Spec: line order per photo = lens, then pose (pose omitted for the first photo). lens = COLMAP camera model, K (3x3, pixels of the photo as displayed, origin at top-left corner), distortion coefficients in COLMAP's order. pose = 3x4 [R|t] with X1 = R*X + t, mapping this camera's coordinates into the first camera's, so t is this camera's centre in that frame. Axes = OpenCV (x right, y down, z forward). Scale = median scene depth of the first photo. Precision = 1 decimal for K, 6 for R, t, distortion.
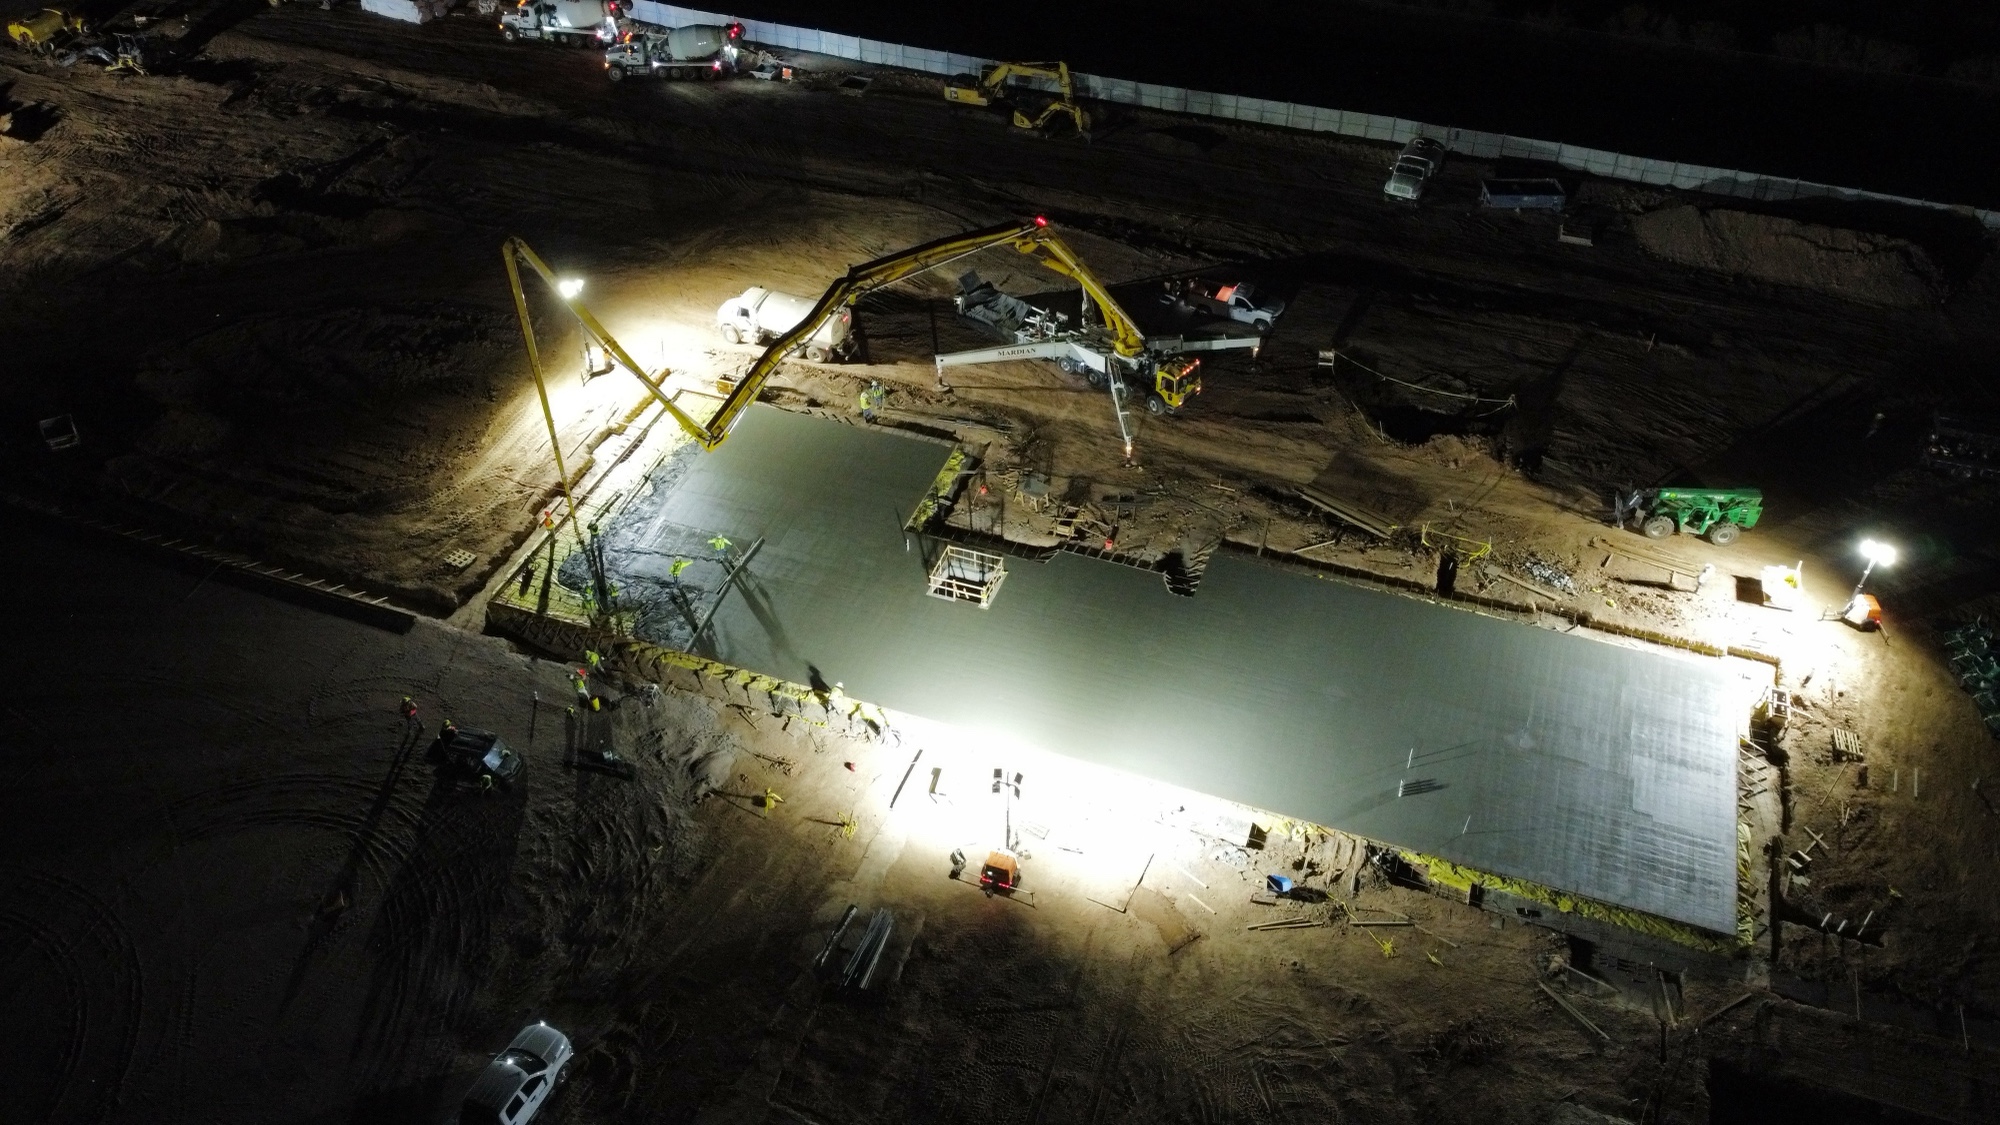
lens RADIAL K [[1511.2, 0, 998.2], [0, 1511.2, 569.0], [0, 0, 1]] dist [-0.008341, 0.000084]
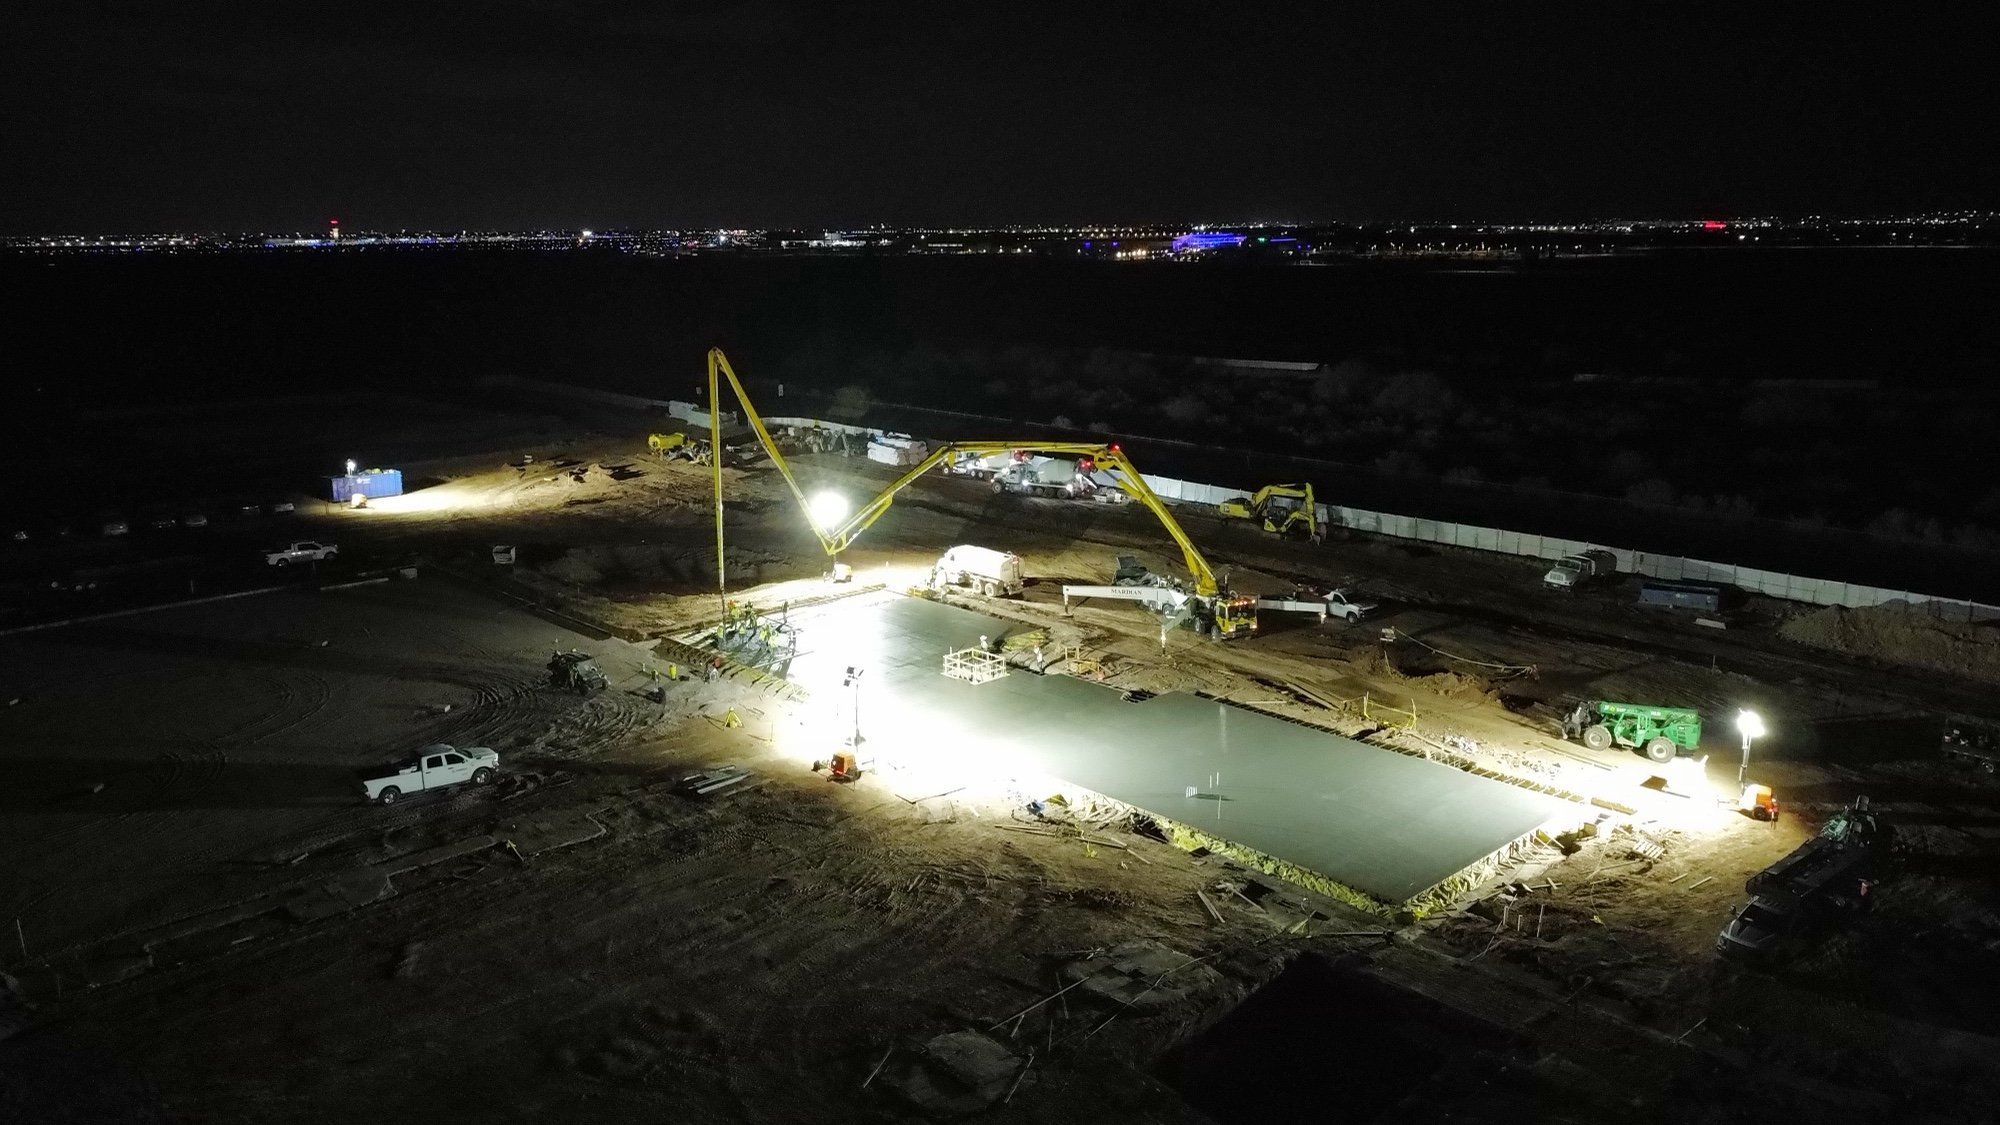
lens RADIAL K [[1511.2, 0, 998.2], [0, 1511.2, 569.0], [0, 0, 1]] dist [-0.008341, 0.000084]
pose [[0.893927, 0.098163, -0.437331, 0.464500], [-0.294572, 0.864074, -0.408172, 0.381095], [0.337819, 0.493701, 0.801335, -0.032528]]
